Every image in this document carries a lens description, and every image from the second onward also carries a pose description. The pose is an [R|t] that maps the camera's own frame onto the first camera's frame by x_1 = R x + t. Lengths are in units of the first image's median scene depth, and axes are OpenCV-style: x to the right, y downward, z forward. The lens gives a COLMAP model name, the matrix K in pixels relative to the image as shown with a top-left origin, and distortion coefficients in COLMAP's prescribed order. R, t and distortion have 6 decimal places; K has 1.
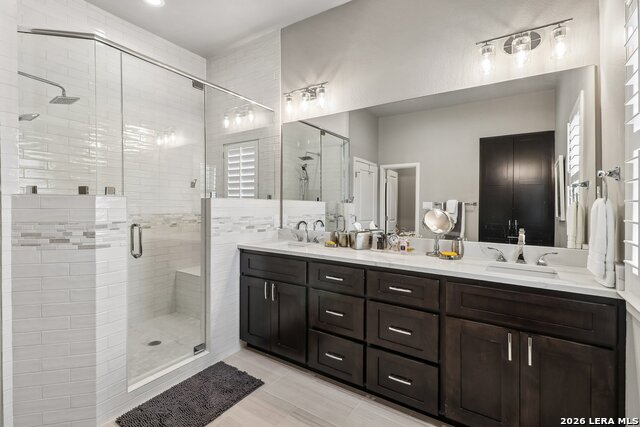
lens RADIAL K [[291.9, 0, 321.2], [0, 291.9, 206.4], [0, 0, 1]] dist [0.032482, 0.000084]
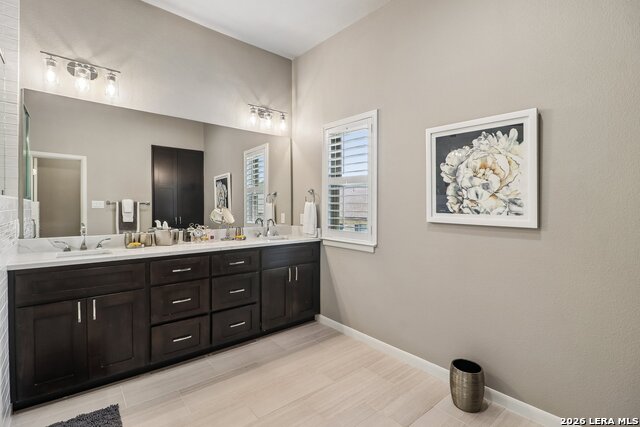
lens RADIAL K [[301.2, 0, 316.1], [0, 301.2, 208.2], [0, 0, 1]] dist [0.006977, 0.000153]
pose [[0.300904, -0.013161, 0.953564, -0.779057], [0.004046, 0.999913, 0.012524, -0.002151], [-0.953646, 0.000090, 0.300931, 0.140343]]
